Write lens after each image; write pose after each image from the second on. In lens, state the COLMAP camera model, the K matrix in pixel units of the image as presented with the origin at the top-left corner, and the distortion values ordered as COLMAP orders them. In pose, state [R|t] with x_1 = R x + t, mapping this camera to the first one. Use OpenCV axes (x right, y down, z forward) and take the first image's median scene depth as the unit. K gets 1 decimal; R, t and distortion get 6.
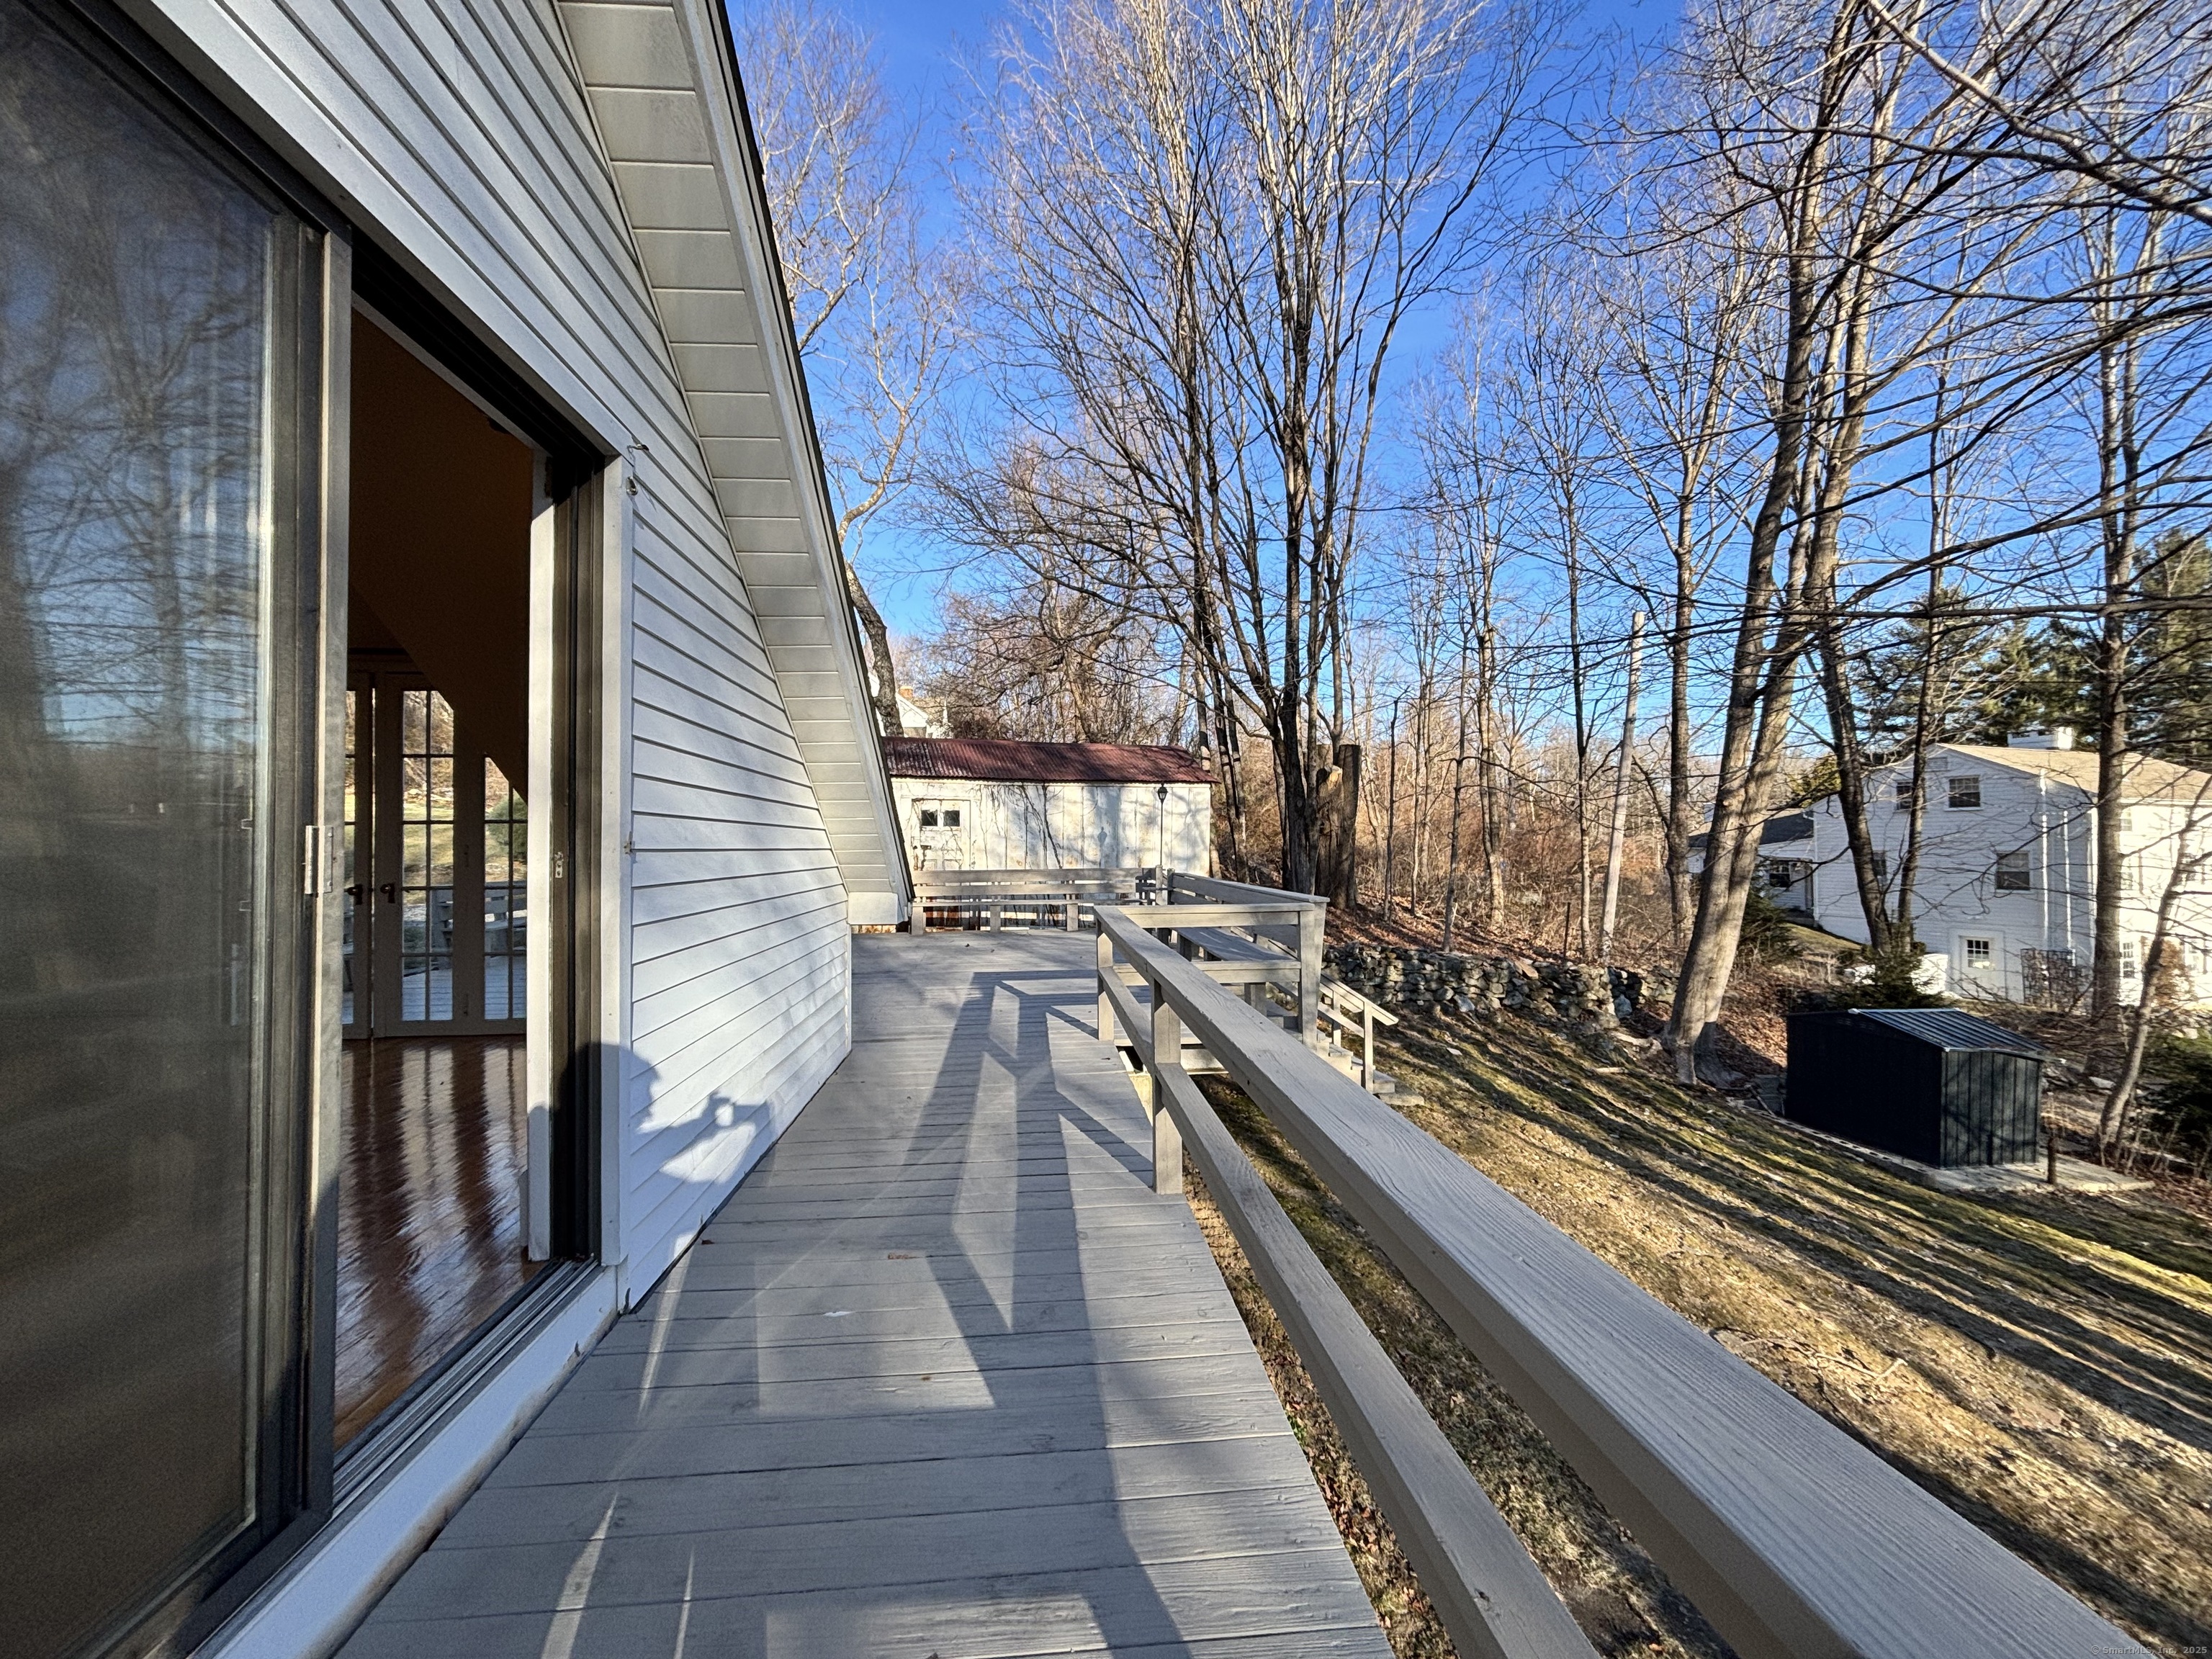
lens RADIAL K [[886.9, 0, 1099.4], [0, 886.9, 825.7], [0, 0, 1]] dist [0.010592, -0.005853]
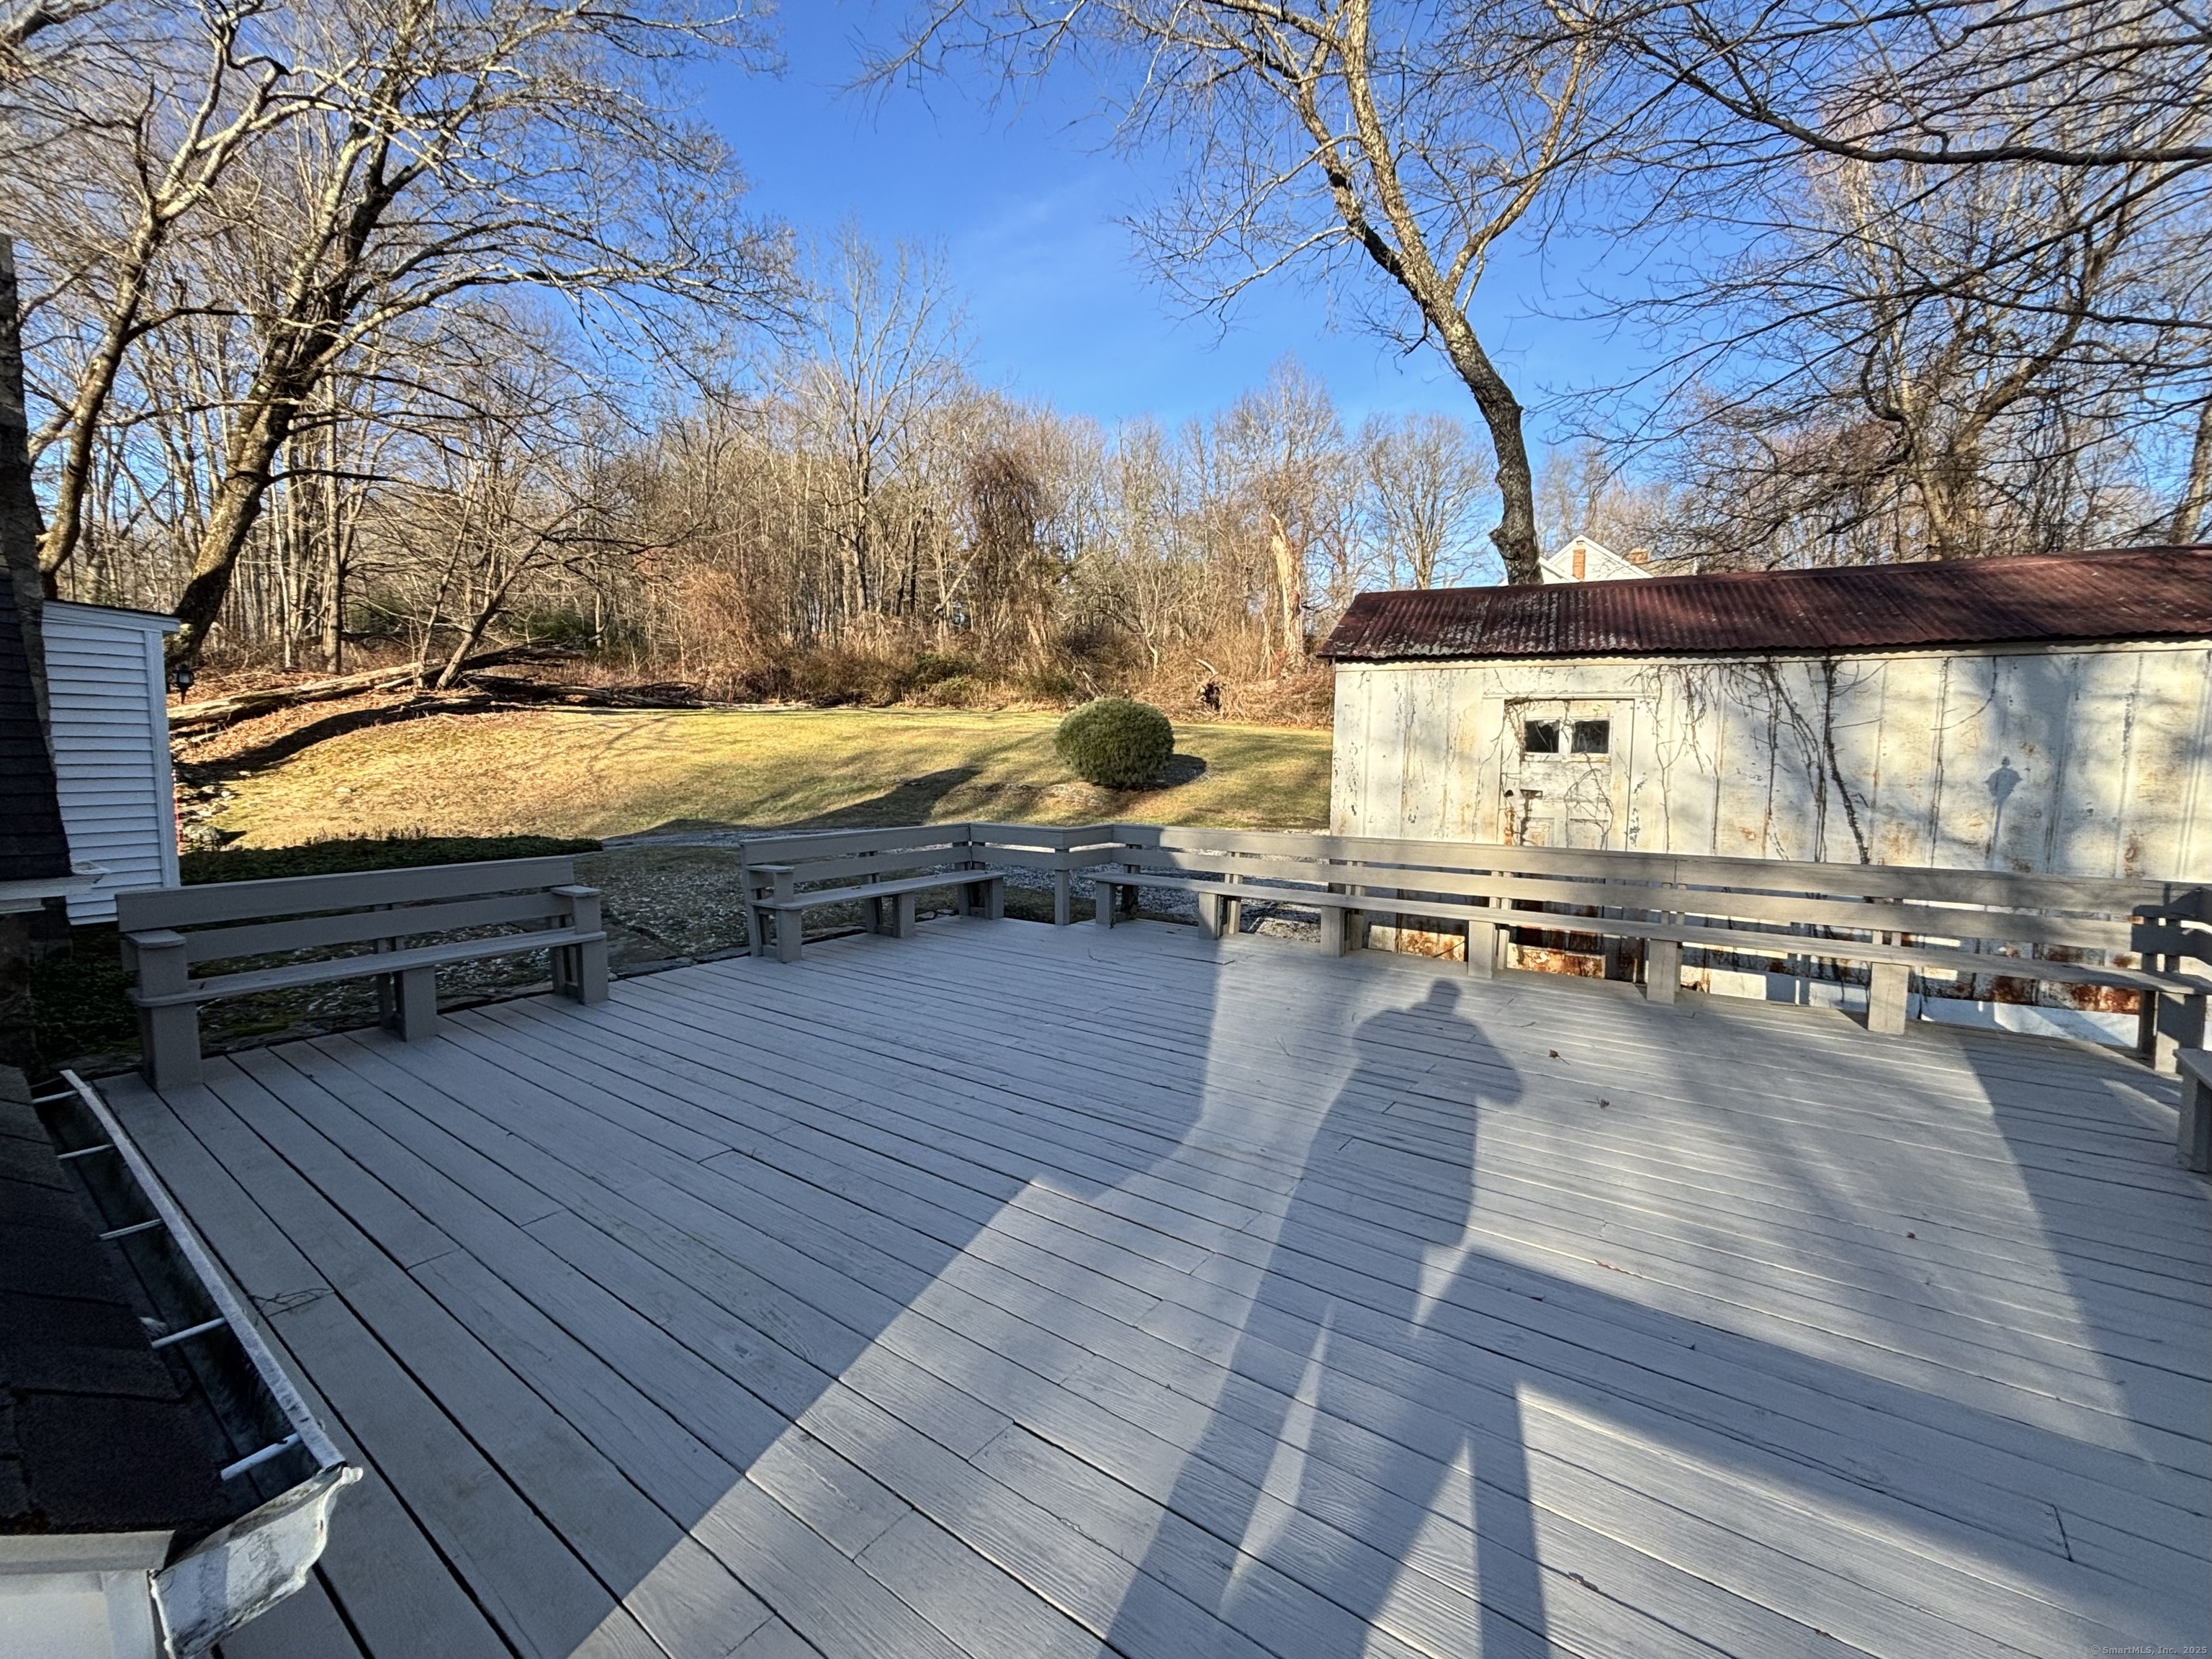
lens RADIAL K [[886.9, 0, 1099.4], [0, 886.9, 825.7], [0, 0, 1]] dist [0.010592, -0.005853]
pose [[0.723073, 0.073226, -0.686880, -0.014712], [0.009385, 0.993232, 0.115765, -0.019008], [0.690708, -0.090153, 0.717492, 0.429571]]
